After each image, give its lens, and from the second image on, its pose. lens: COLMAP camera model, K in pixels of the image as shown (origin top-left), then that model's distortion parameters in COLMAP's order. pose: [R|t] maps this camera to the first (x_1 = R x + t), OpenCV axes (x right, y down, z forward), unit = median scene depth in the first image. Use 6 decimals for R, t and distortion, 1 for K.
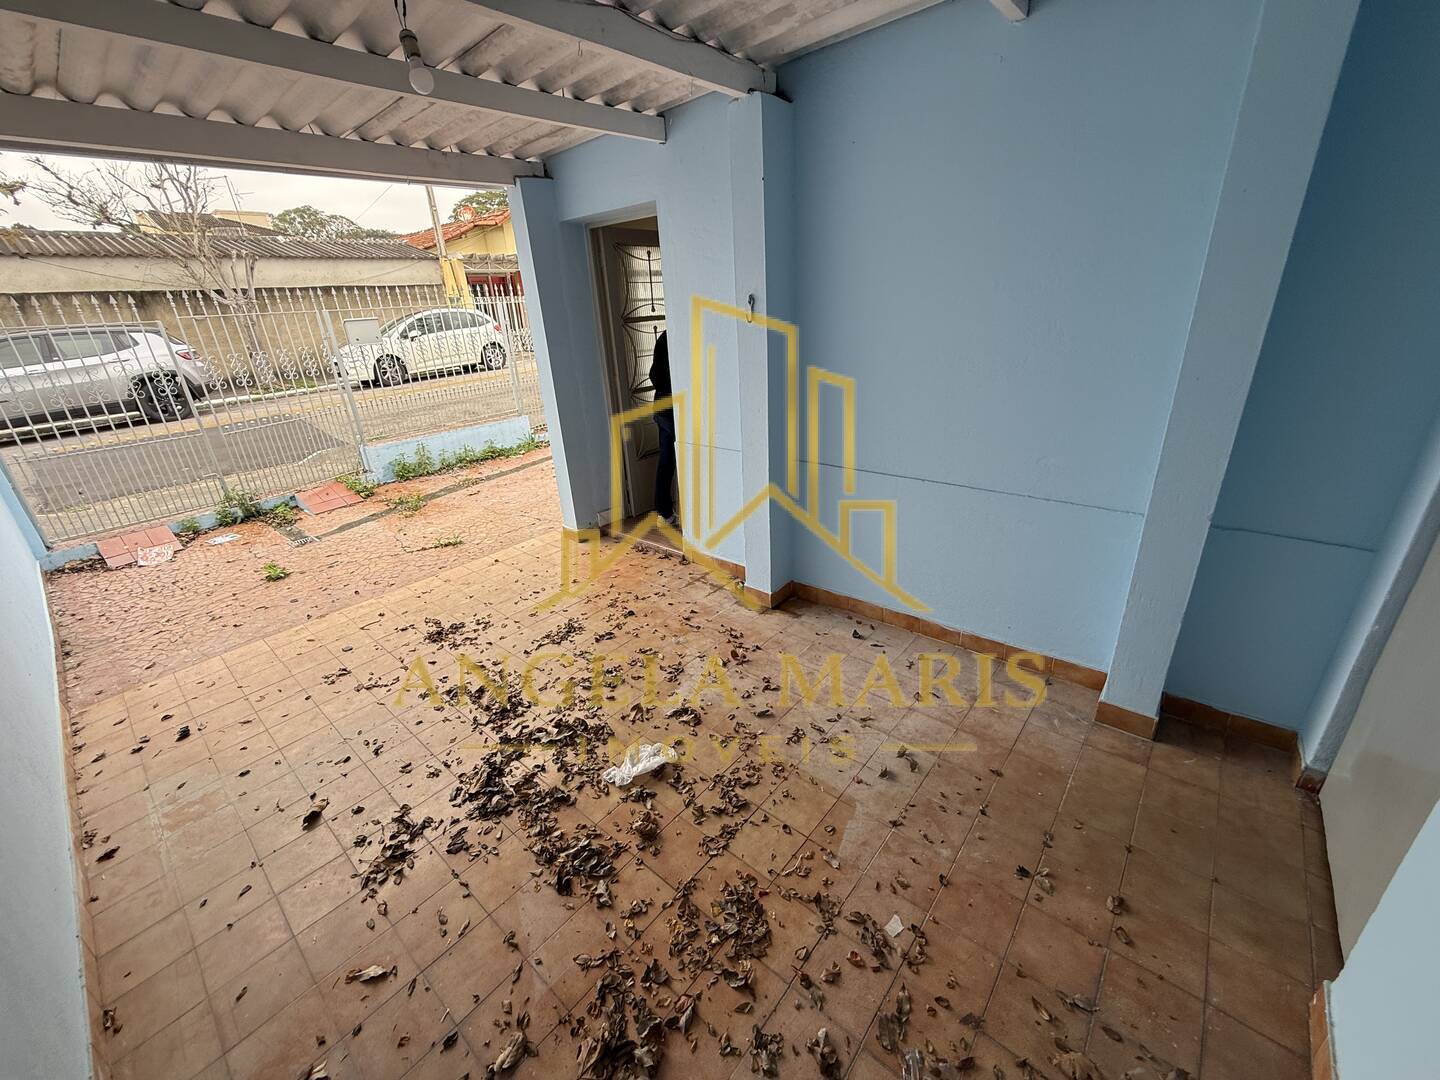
lens RADIAL K [[572.3, 0, 717.9], [0, 572.3, 540.9], [0, 0, 1]] dist [-0.000410, 0.000512]
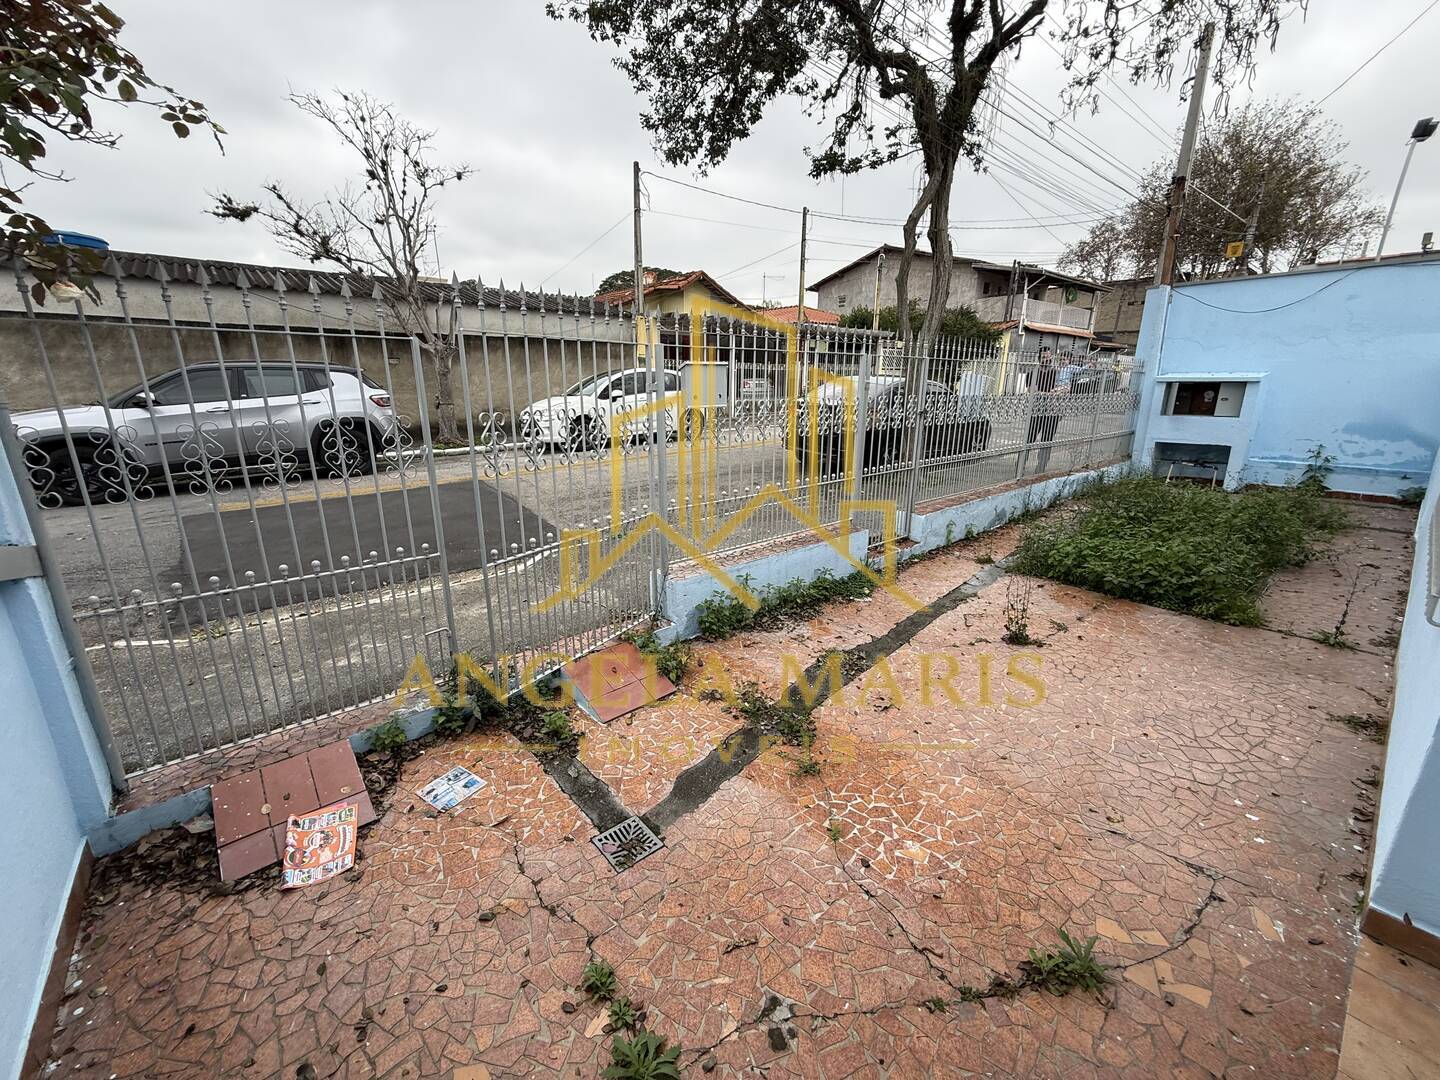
lens RADIAL K [[572.3, 0, 717.7], [0, 572.3, 540.3], [0, 0, 1]] dist [-0.000410, 0.000512]
pose [[0.983807, 0.099944, -0.148776, -0.602203], [-0.117165, 0.986791, -0.111874, -0.177726], [0.135630, 0.127494, 0.982522, 0.545924]]
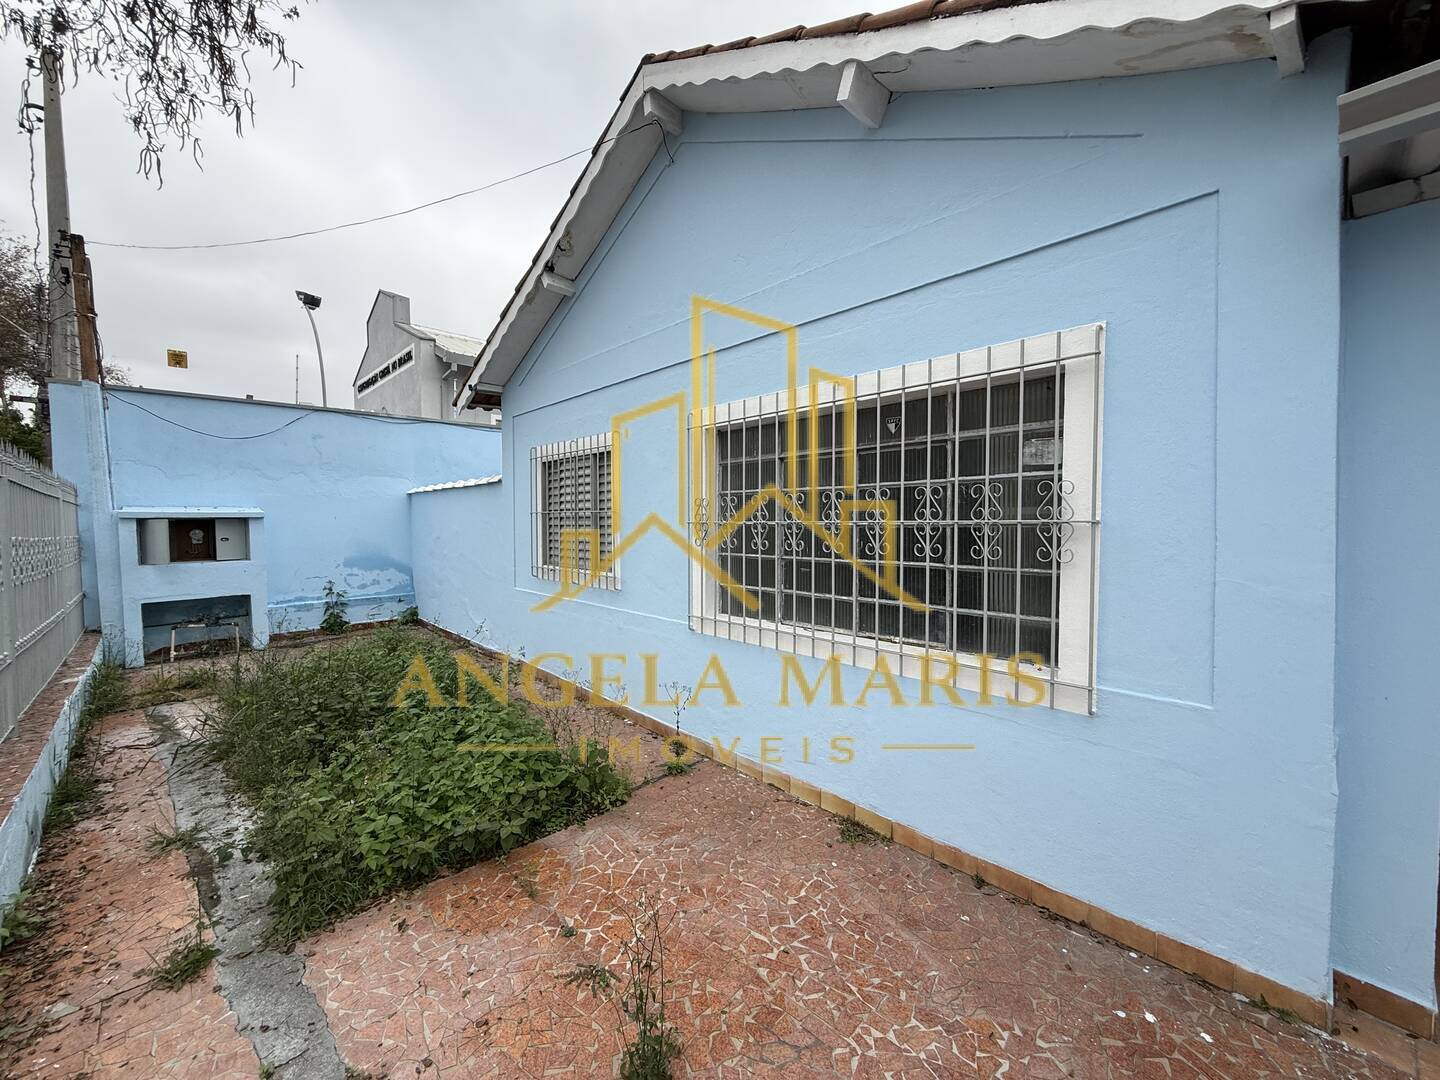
lens RADIAL K [[572.3, 0, 715.6], [0, 572.3, 536.7], [0, 0, 1]] dist [-0.000410, 0.000512]
pose [[0.109602, 0.025670, 0.993644, -0.632416], [0.384715, 0.920657, -0.066220, -0.418123], [-0.916505, 0.389528, 0.091030, 1.155511]]
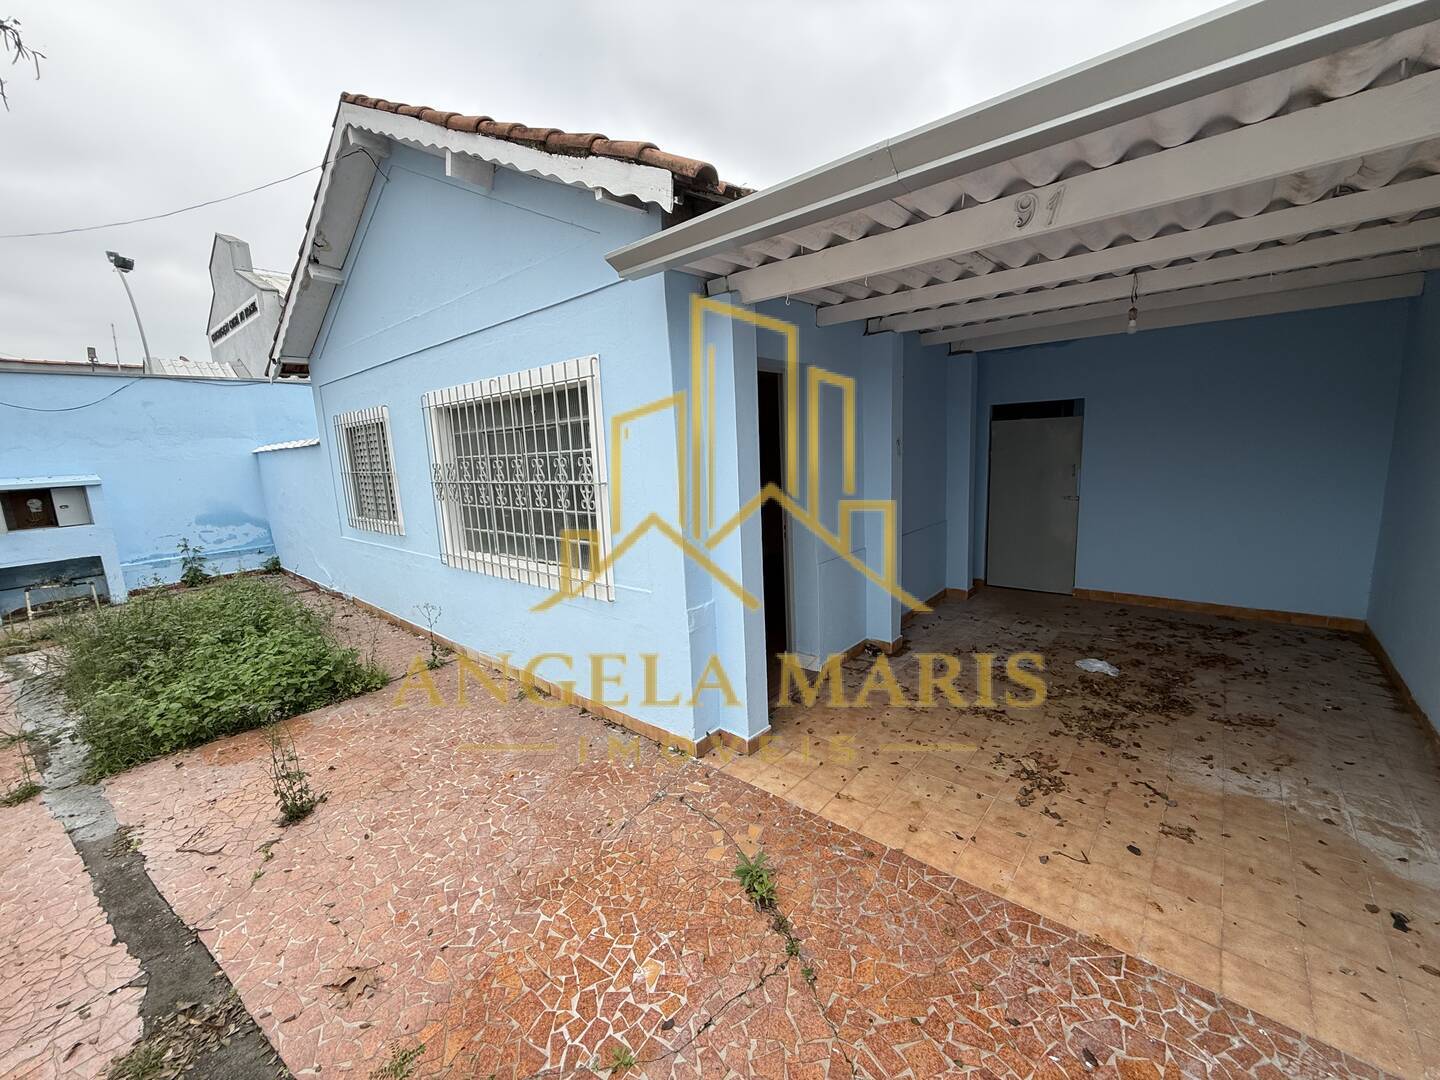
lens RADIAL K [[572.3, 0, 715.0], [0, 572.3, 537.1], [0, 0, 1]] dist [-0.000410, 0.000512]
pose [[0.009958, -0.103036, 0.994628, -0.853187], [0.430555, 0.898192, 0.088735, -0.297018], [-0.902509, 0.427358, 0.053307, 0.811223]]
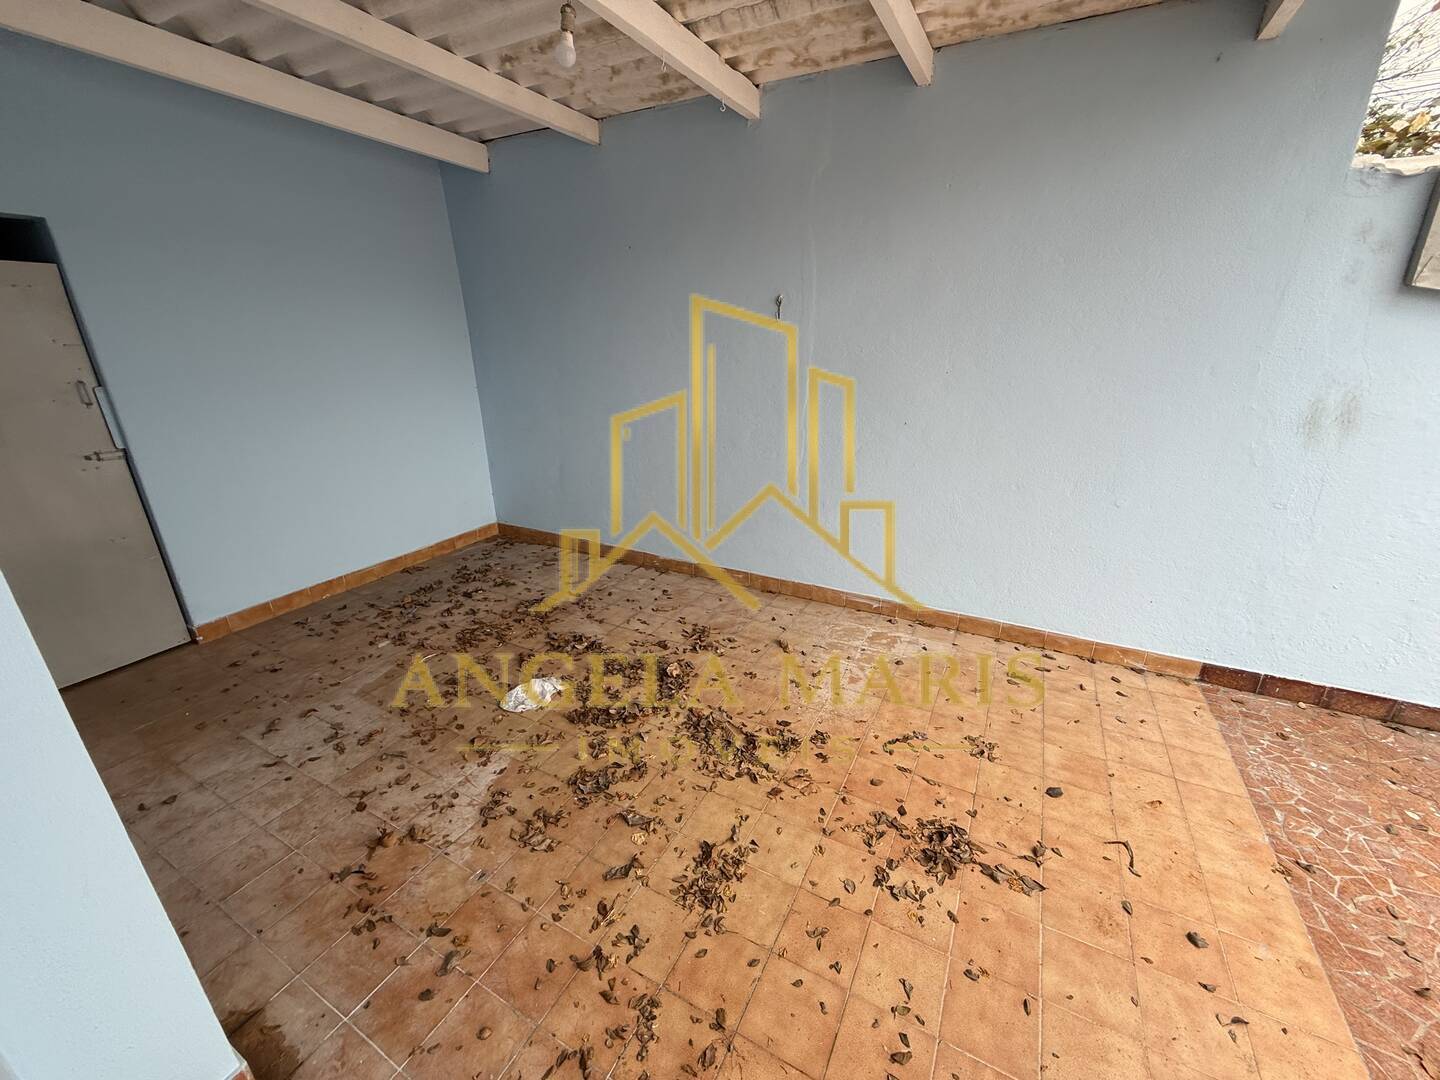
lens RADIAL K [[572.3, 0, 718.1], [0, 572.3, 538.7], [0, 0, 1]] dist [-0.000410, 0.000512]
pose [[-0.973335, 0.143500, -0.178959, -0.145194], [-0.015607, 0.736925, 0.675795, -0.265918], [0.228856, 0.660568, -0.715035, 0.748621]]
